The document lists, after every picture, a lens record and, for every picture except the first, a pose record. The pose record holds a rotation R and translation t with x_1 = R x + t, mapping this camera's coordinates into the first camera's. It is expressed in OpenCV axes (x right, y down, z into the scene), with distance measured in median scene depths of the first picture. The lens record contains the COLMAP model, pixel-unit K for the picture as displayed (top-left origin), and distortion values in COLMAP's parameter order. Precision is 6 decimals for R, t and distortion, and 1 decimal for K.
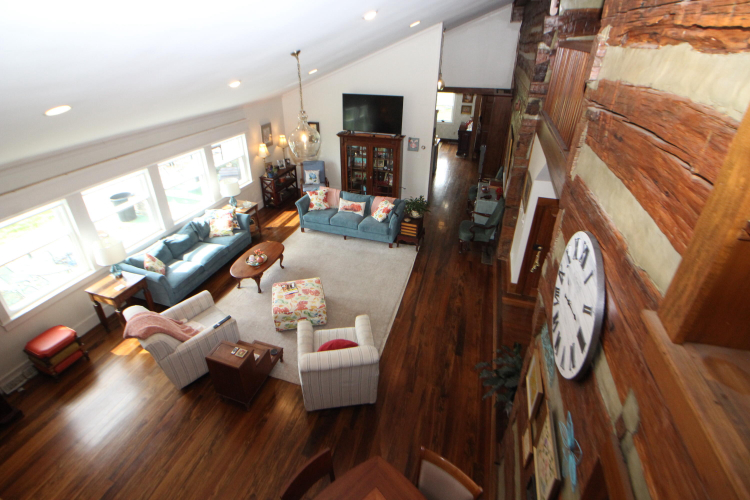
lens RADIAL K [[362.4, 0, 372.7], [0, 362.4, 245.6], [0, 0, 1]] dist [-0.001138, -0.000115]
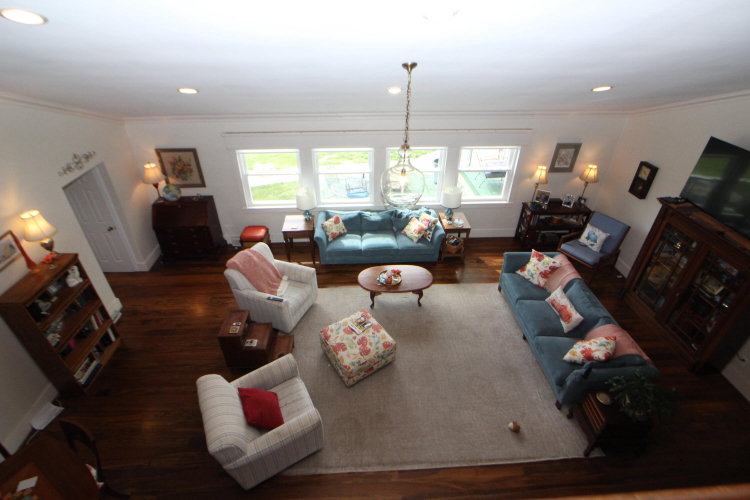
lens RADIAL K [[362.4, 0, 368.2], [0, 362.4, 236.6], [0, 0, 1]] dist [-0.001138, -0.000115]
pose [[0.321011, 0.511846, -0.796847, 0.305042], [-0.463114, 0.818758, 0.339353, -0.302980], [0.826122, 0.260095, 0.499874, 0.445370]]
